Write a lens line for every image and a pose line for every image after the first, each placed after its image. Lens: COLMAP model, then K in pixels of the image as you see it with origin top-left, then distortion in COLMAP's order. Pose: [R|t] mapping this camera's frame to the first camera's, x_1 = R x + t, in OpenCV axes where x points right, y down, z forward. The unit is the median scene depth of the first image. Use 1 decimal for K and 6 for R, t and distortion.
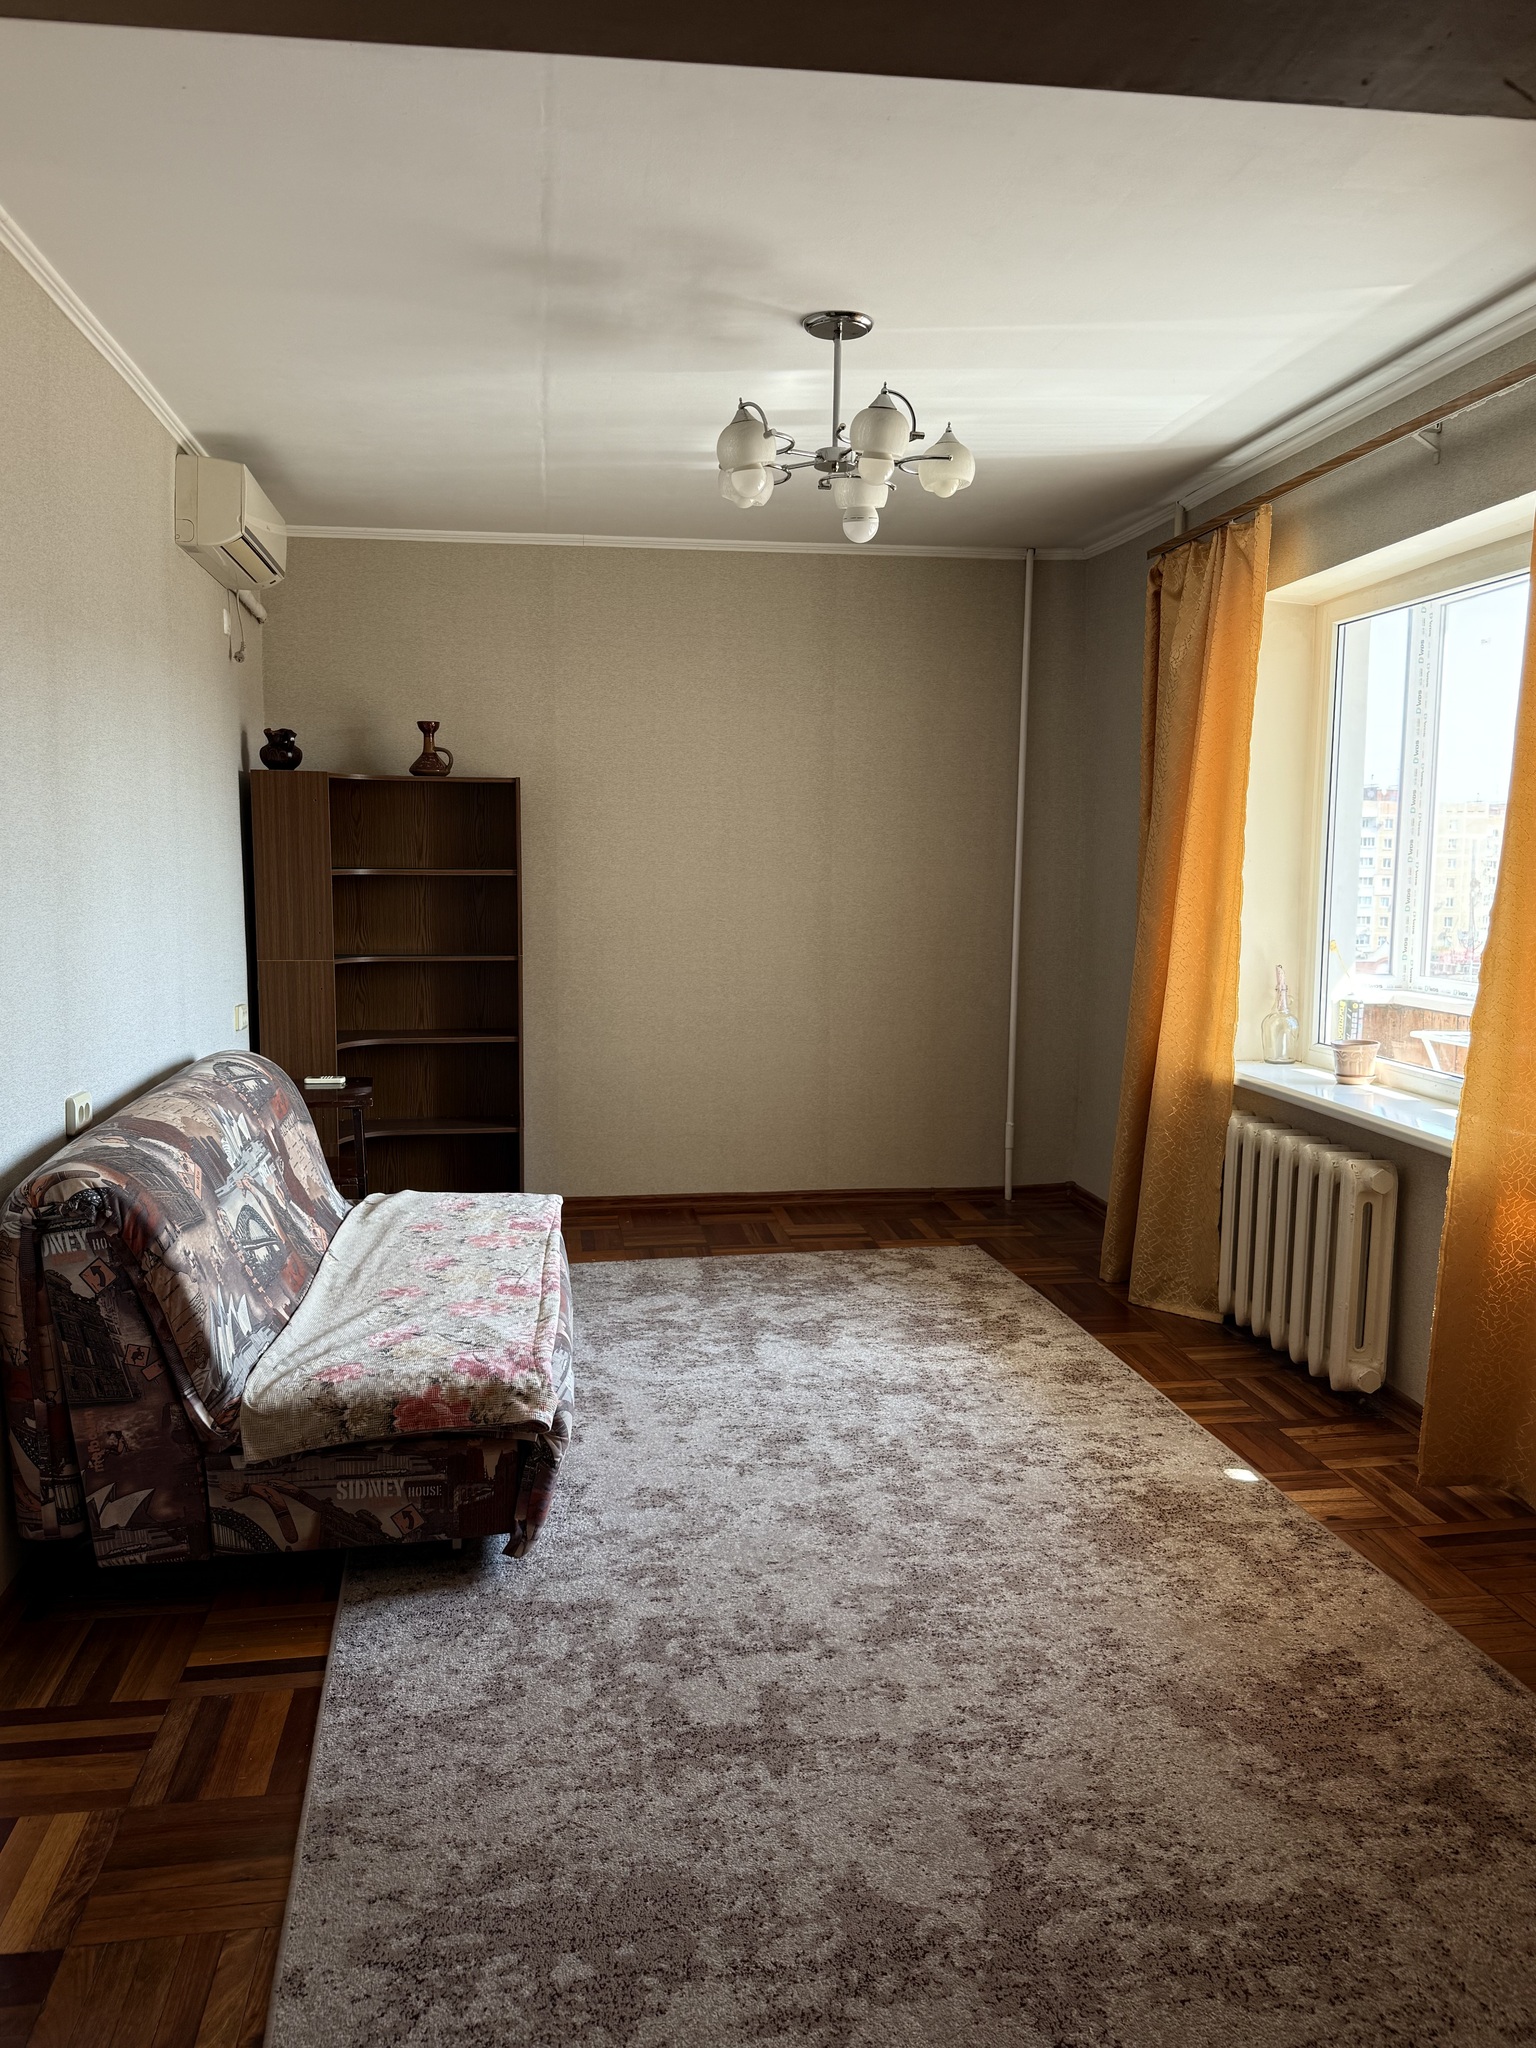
lens RADIAL K [[1542.0, 0, 769.3], [0, 1542.0, 1011.6], [0, 0, 1]] dist [0.087461, -0.117775]
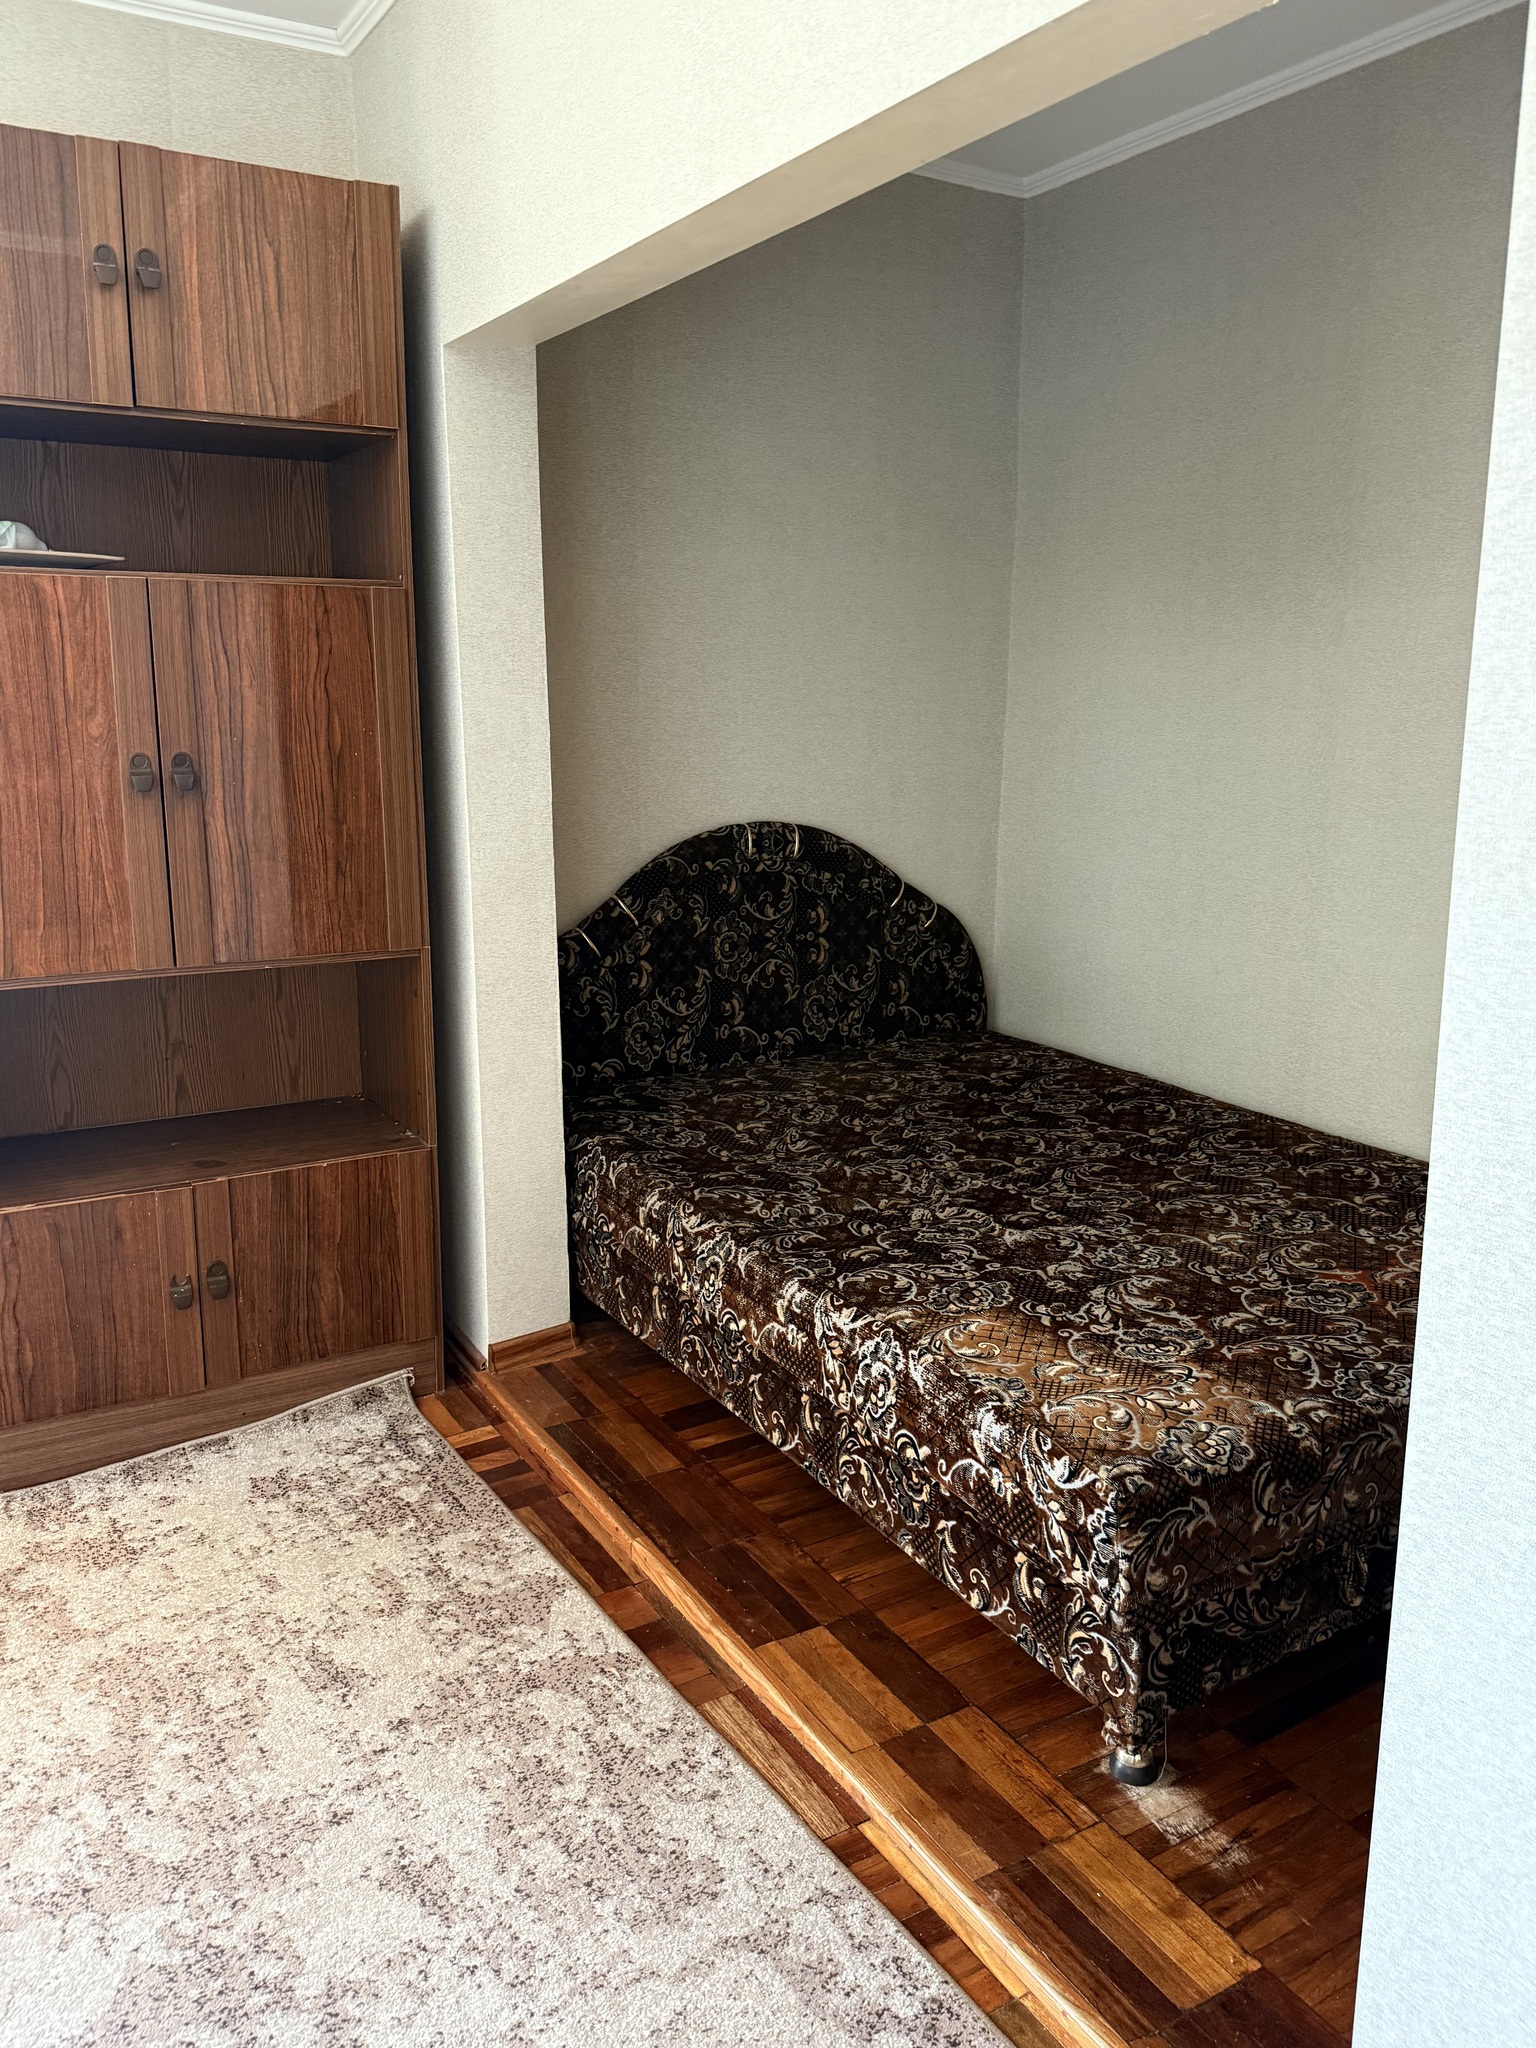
lens RADIAL K [[1542.0, 0, 755.6], [0, 1542.0, 1009.7], [0, 0, 1]] dist [0.087461, -0.117775]
pose [[-0.376925, -0.194664, 0.905557, -0.398257], [0.094979, 0.964389, 0.246845, -0.041932], [-0.921361, 0.179051, -0.345014, 0.541840]]
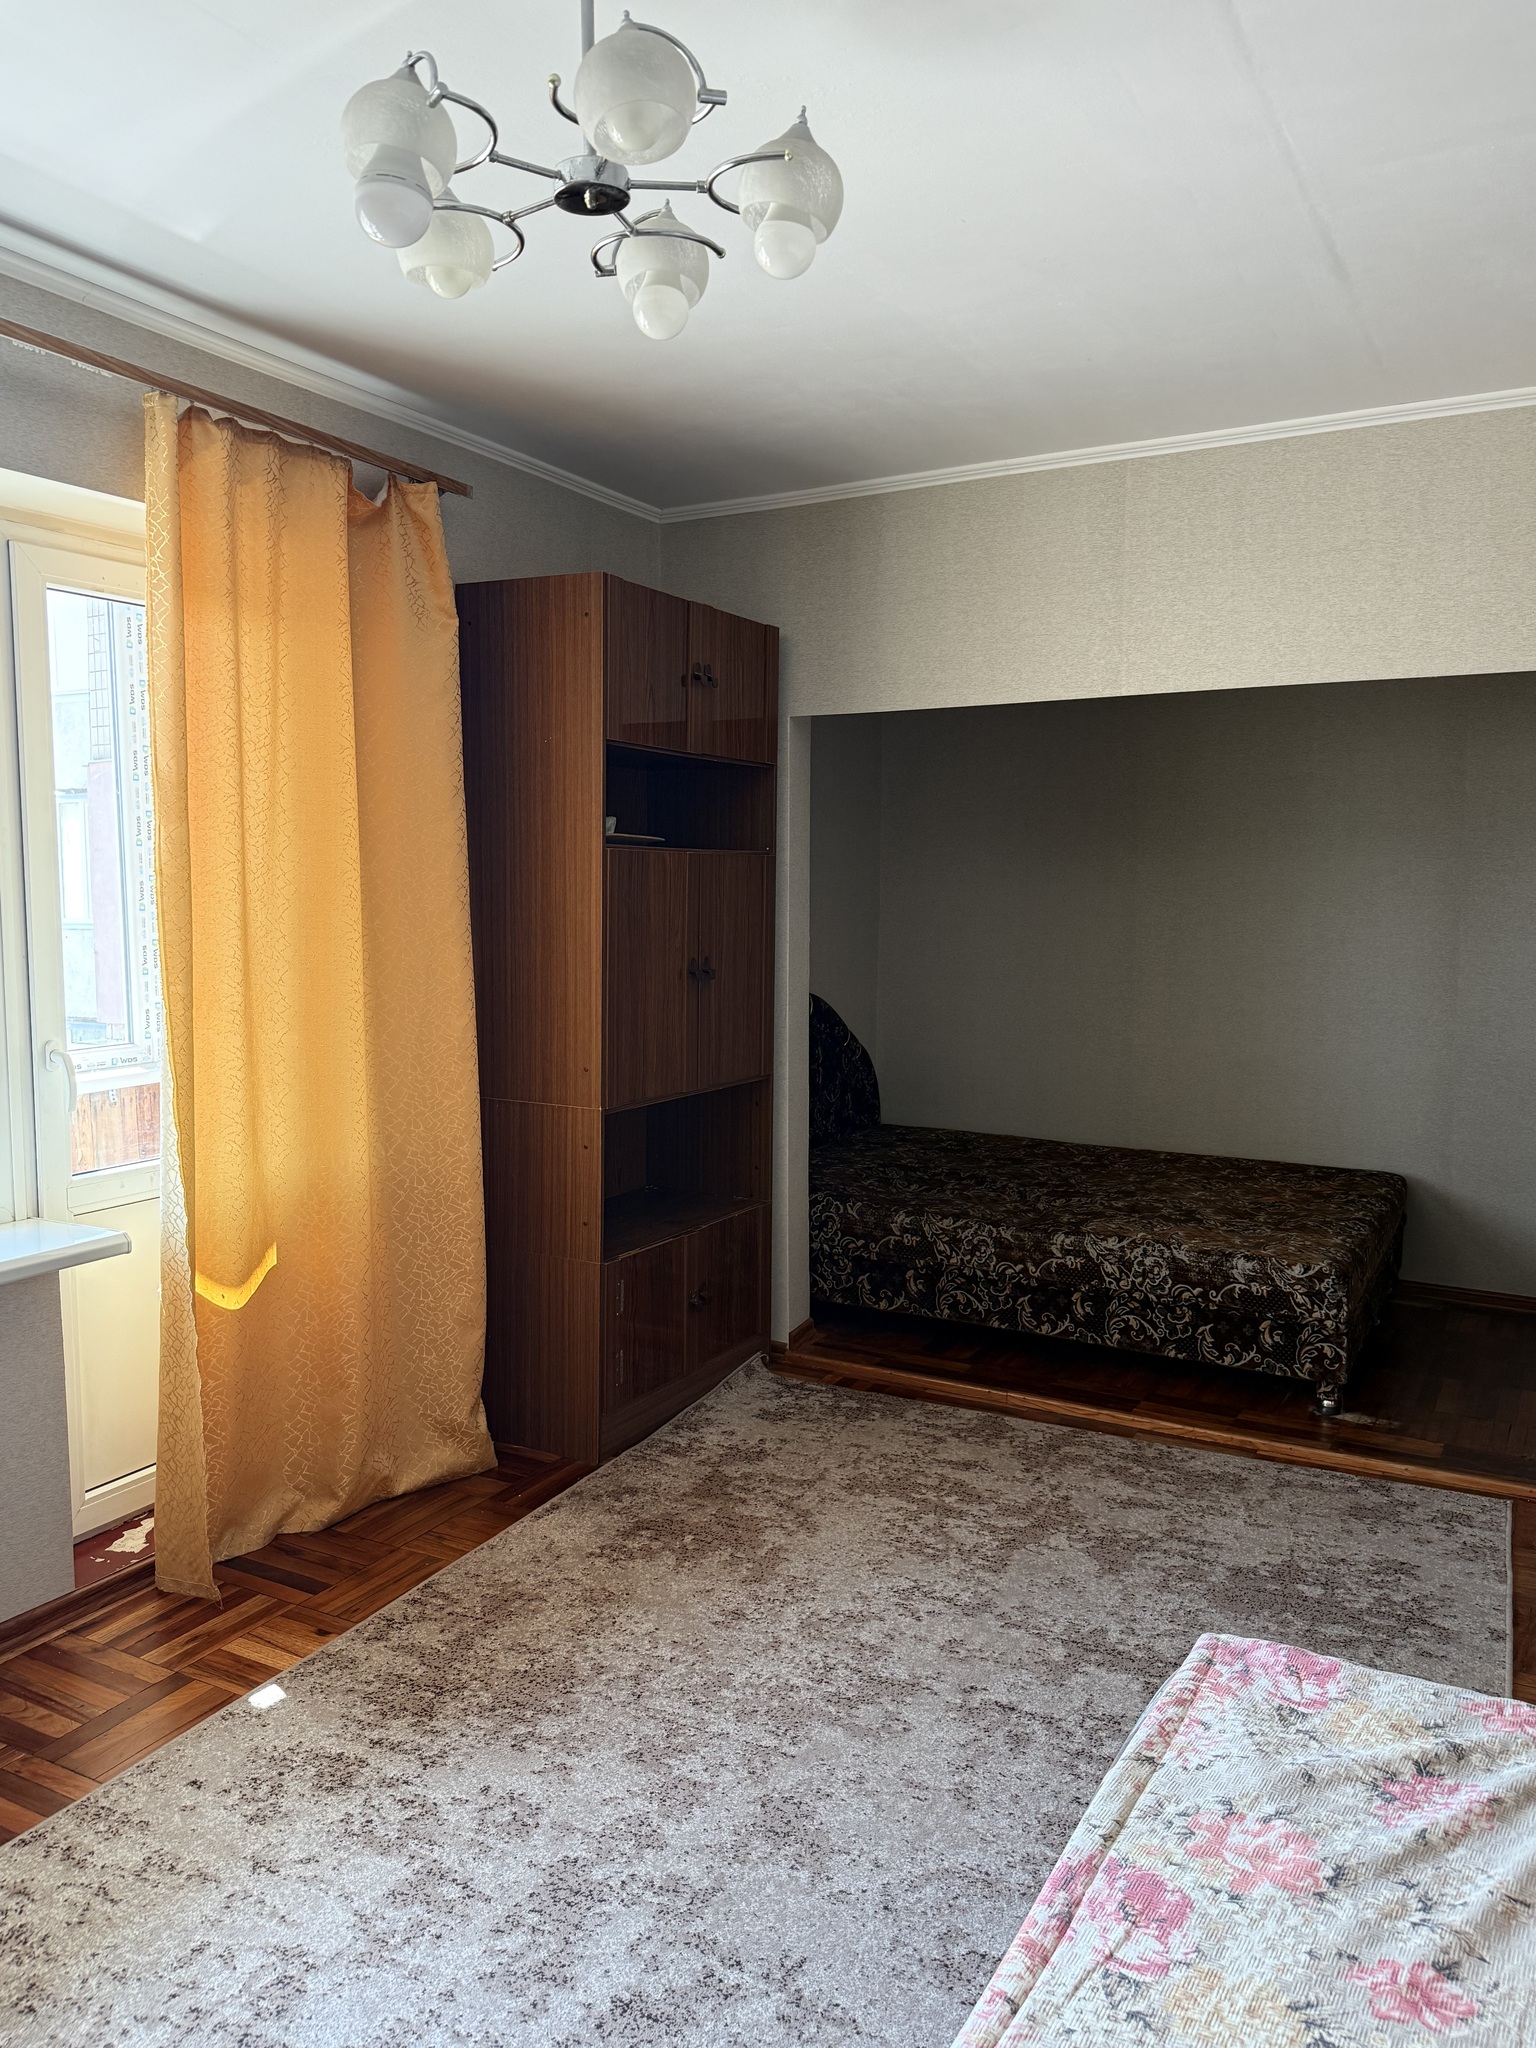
lens RADIAL K [[1542.0, 0, 737.4], [0, 1542.0, 1012.8], [0, 0, 1]] dist [0.087461, -0.117775]
pose [[-0.792899, -0.058939, 0.606496, -0.343943], [0.058701, 0.983294, 0.172299, -0.163687], [-0.606519, 0.172218, -0.776193, 1.437409]]
